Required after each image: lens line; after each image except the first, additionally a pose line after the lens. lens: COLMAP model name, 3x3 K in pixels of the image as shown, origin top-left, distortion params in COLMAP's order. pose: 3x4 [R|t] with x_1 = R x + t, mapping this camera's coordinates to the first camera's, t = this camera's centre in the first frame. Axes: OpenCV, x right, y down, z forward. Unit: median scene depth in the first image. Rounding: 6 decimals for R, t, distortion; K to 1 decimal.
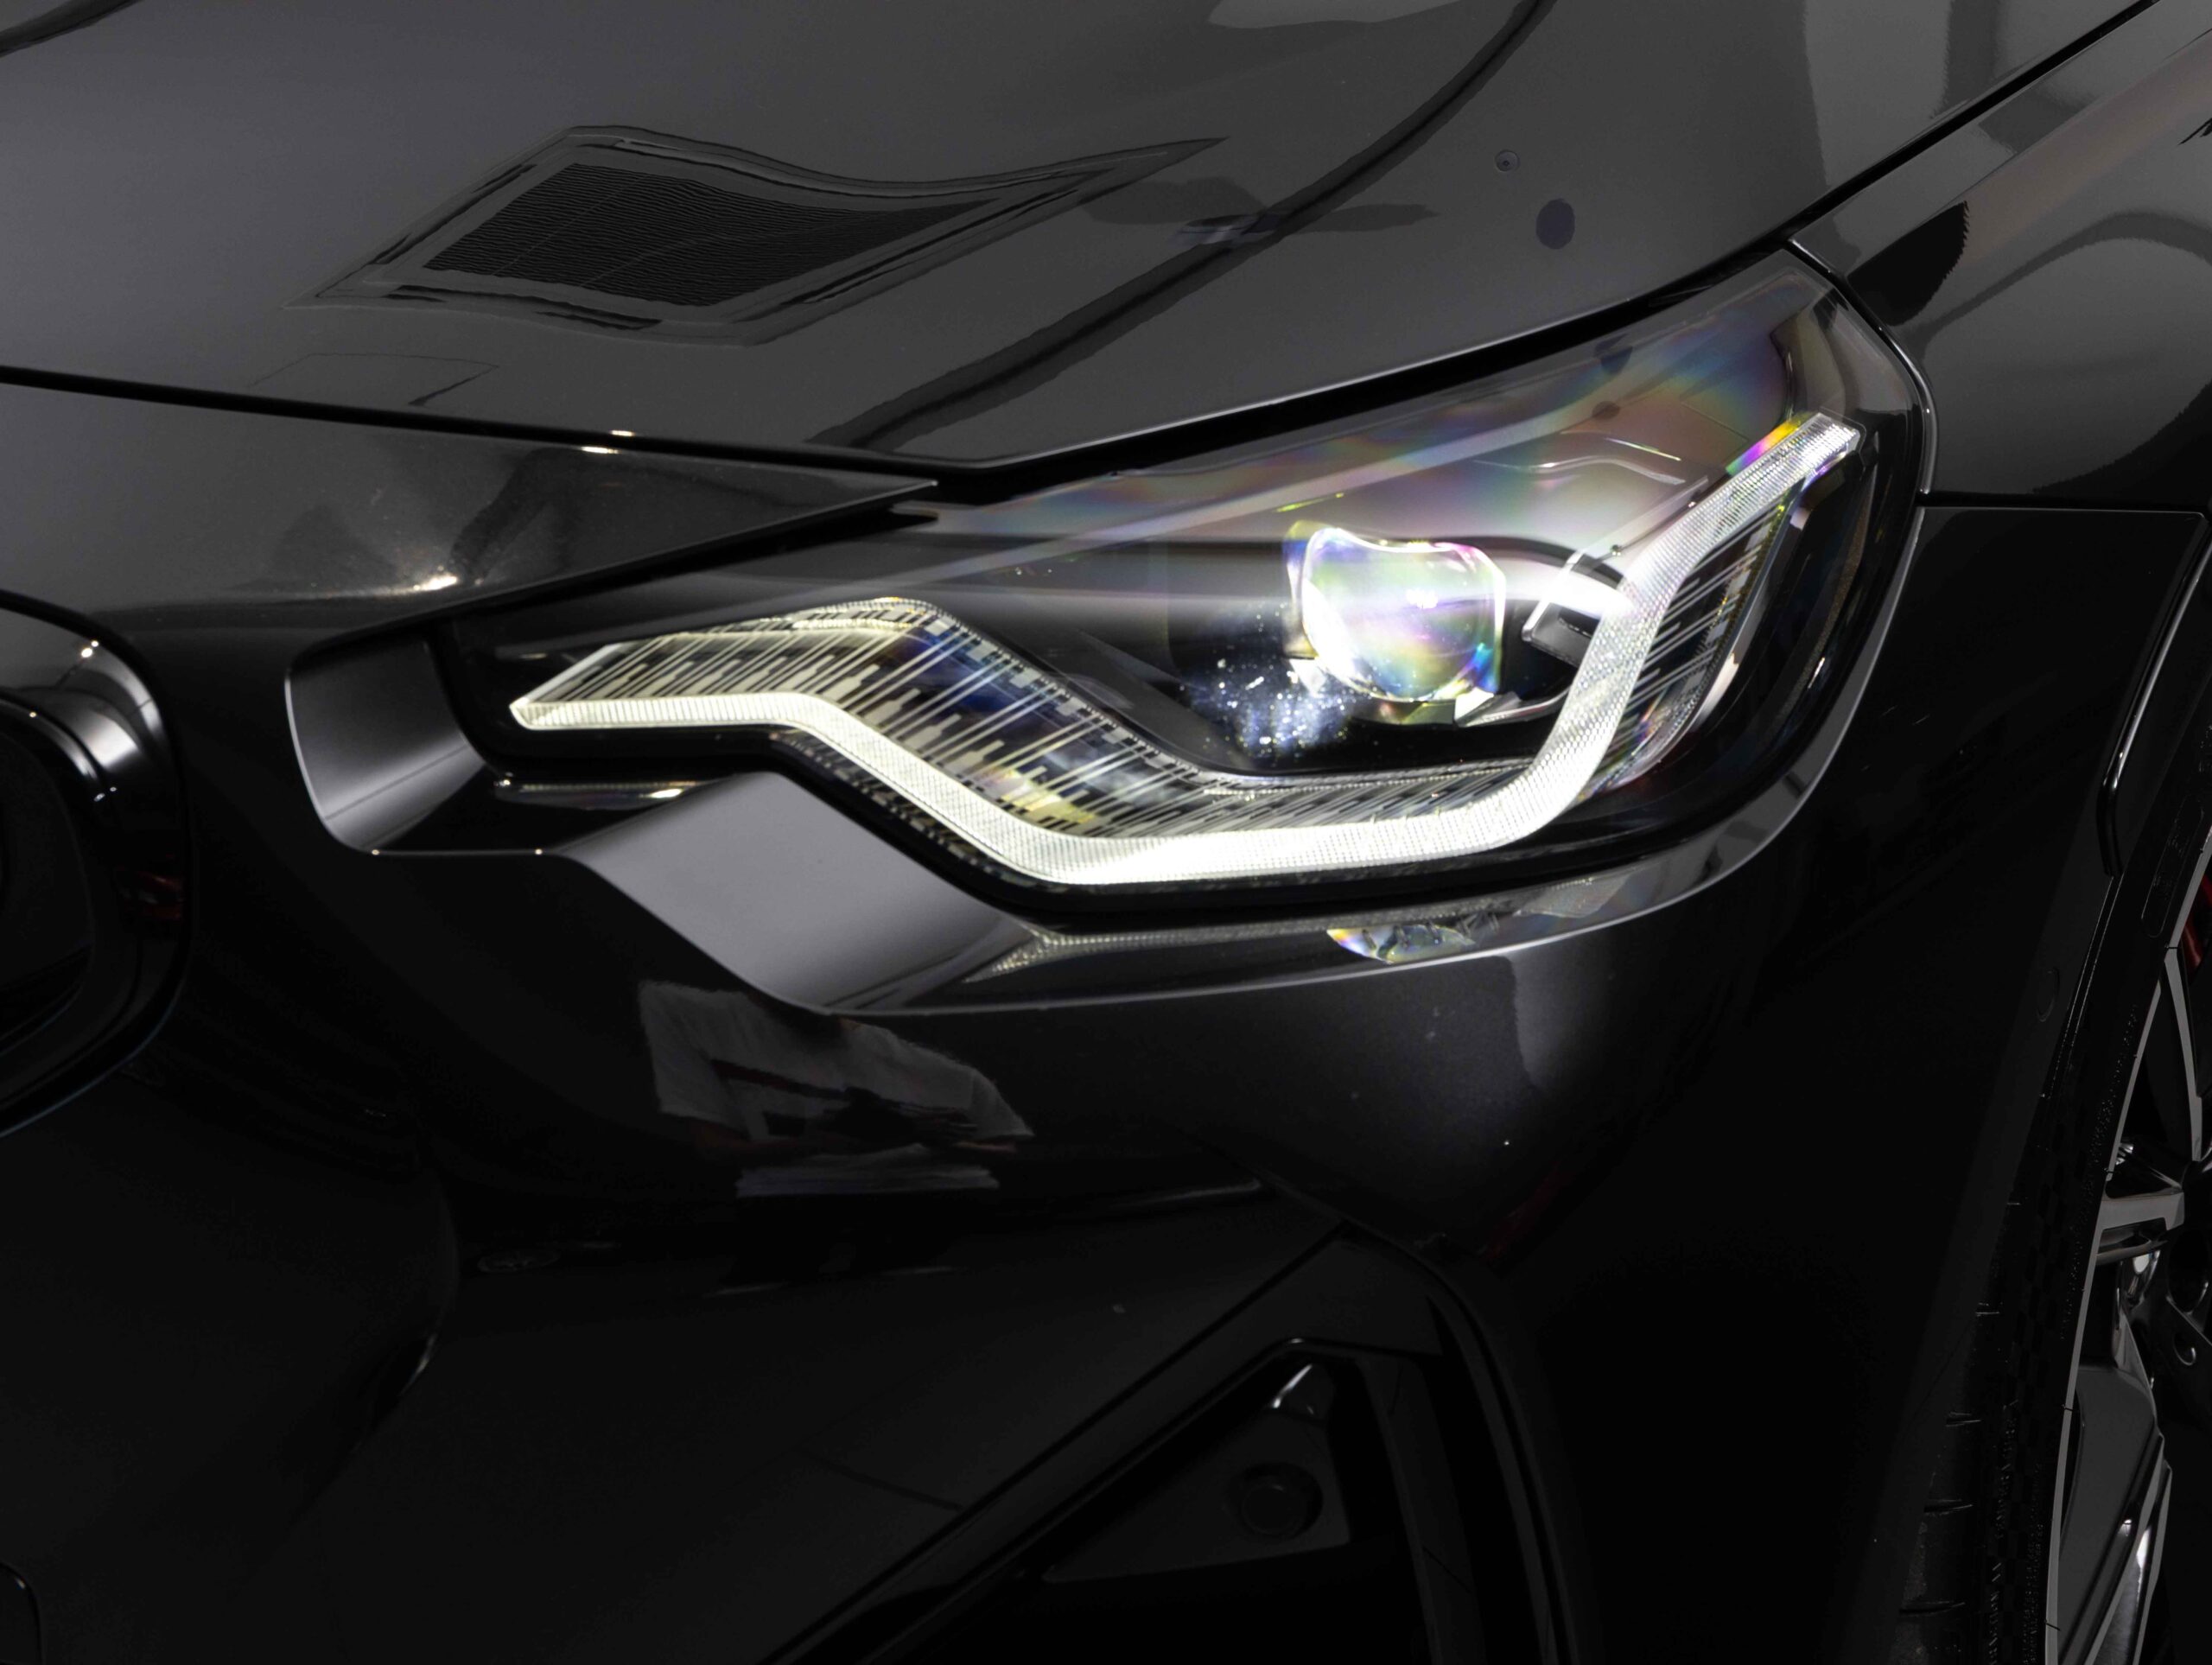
lens RADIAL K [[6960.1, 0, 1106.0], [0, 6960.1, 832.5], [0, 0, 1]] dist [0.567137, -19.830205]
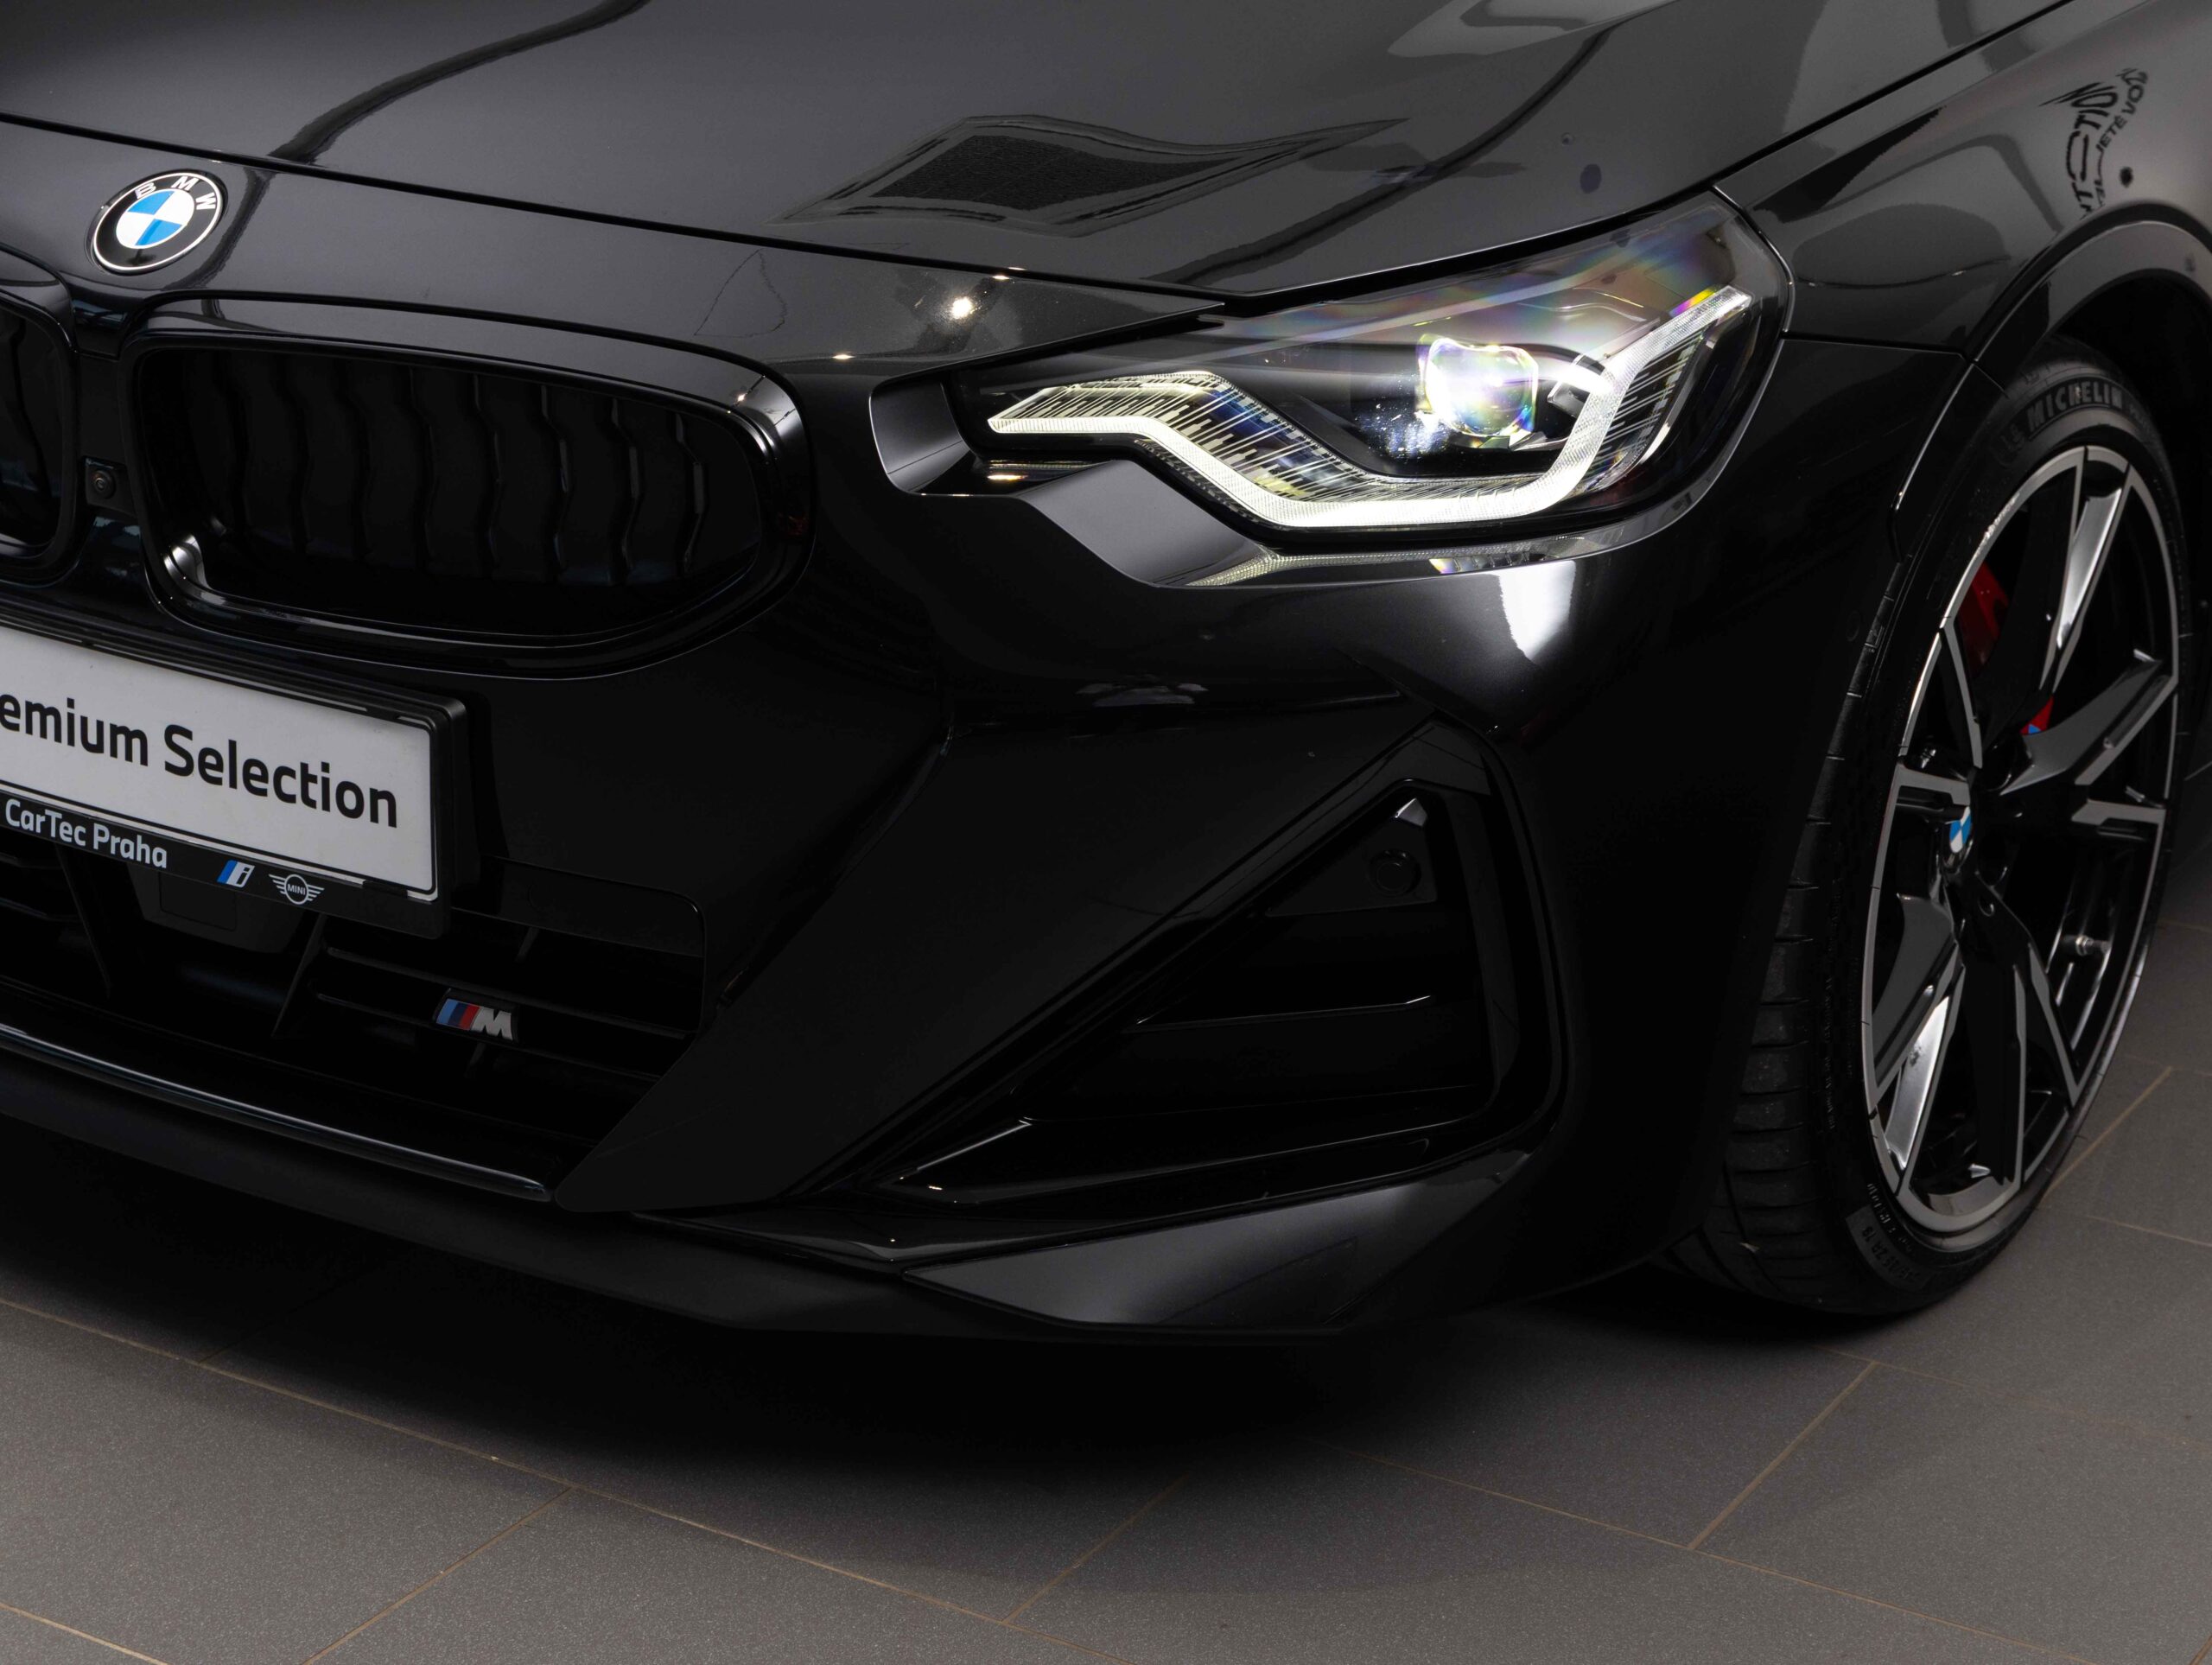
lens RADIAL K [[6960.1, 0, 1106.0], [0, 6960.1, 832.5], [0, 0, 1]] dist [0.567137, -19.830205]
pose [[0.999109, 0.031669, -0.027902, -0.000169], [-0.031490, 0.999481, 0.006830, 0.073786], [0.028104, -0.005945, 0.999587, -0.794253]]
